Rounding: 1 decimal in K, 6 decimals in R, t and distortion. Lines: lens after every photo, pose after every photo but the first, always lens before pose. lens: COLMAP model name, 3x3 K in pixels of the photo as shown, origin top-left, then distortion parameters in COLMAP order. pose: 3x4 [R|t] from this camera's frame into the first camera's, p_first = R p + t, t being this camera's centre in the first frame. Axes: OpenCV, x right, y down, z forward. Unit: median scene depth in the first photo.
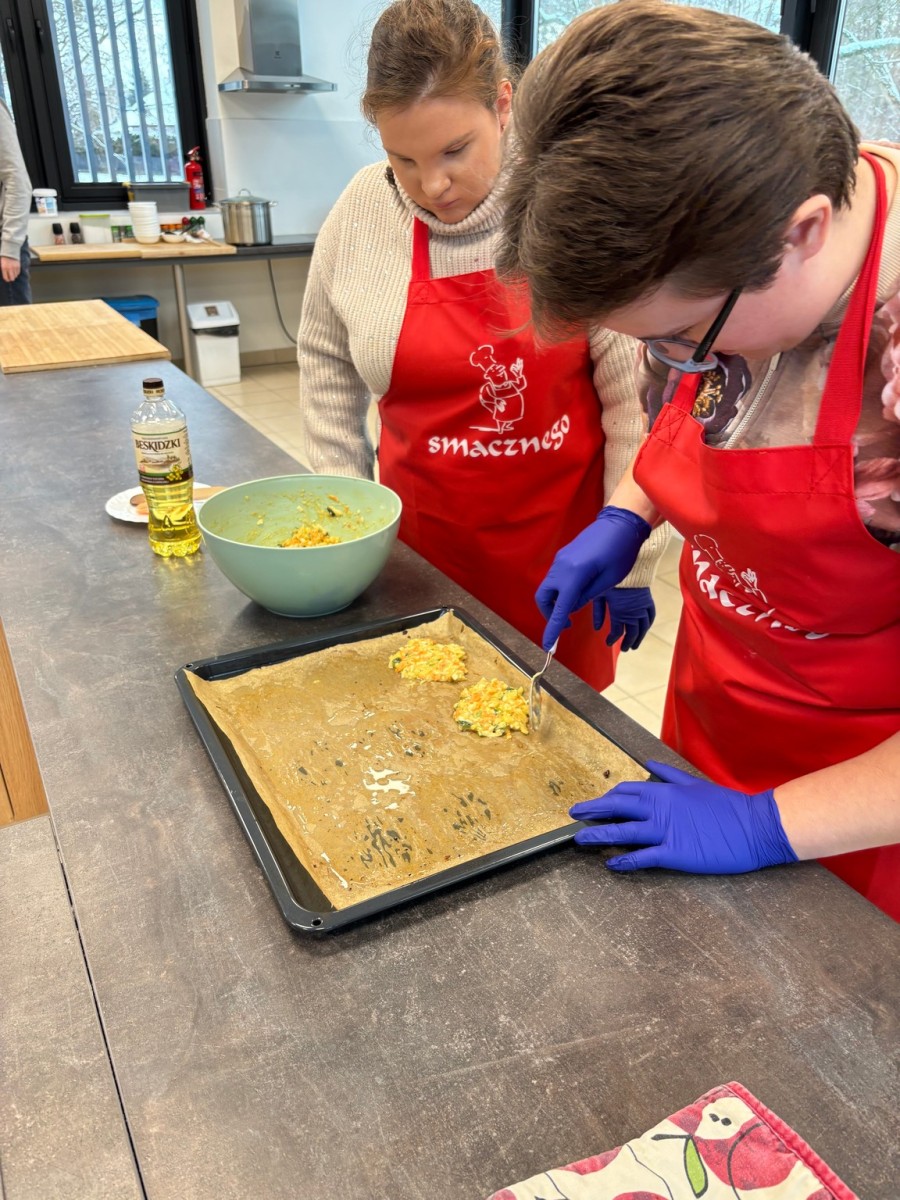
lens RADIAL K [[901.3, 0, 449.5], [0, 901.3, 599.8], [0, 0, 1]] dist [0.002939, -0.004804]
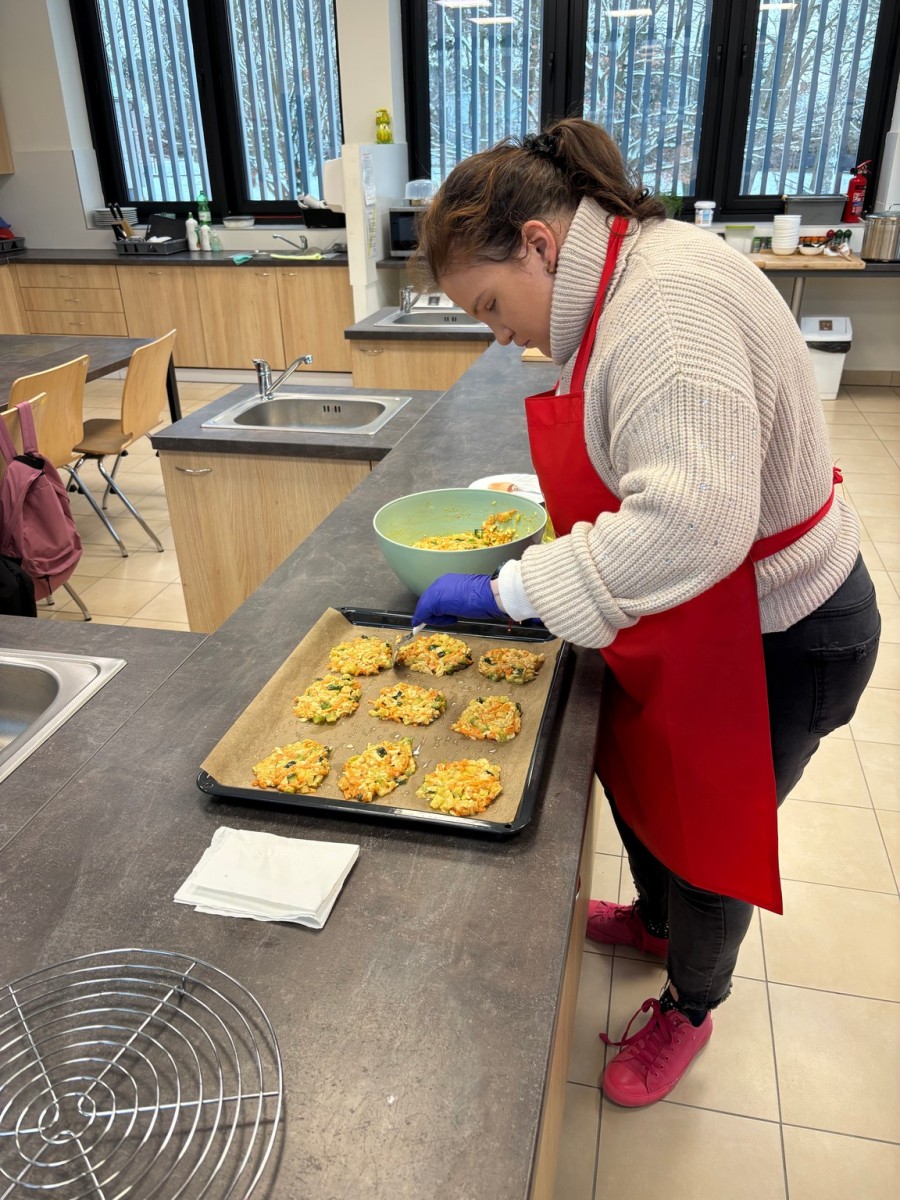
lens RADIAL K [[901.3, 0, 447.8], [0, 901.3, 598.9], [0, 0, 1]] dist [0.002939, -0.004804]
pose [[0.737888, 0.279445, -0.614355, 0.123978], [-0.280400, 0.954912, 0.097569, -0.013754], [0.613919, 0.100271, 0.782974, -0.000325]]
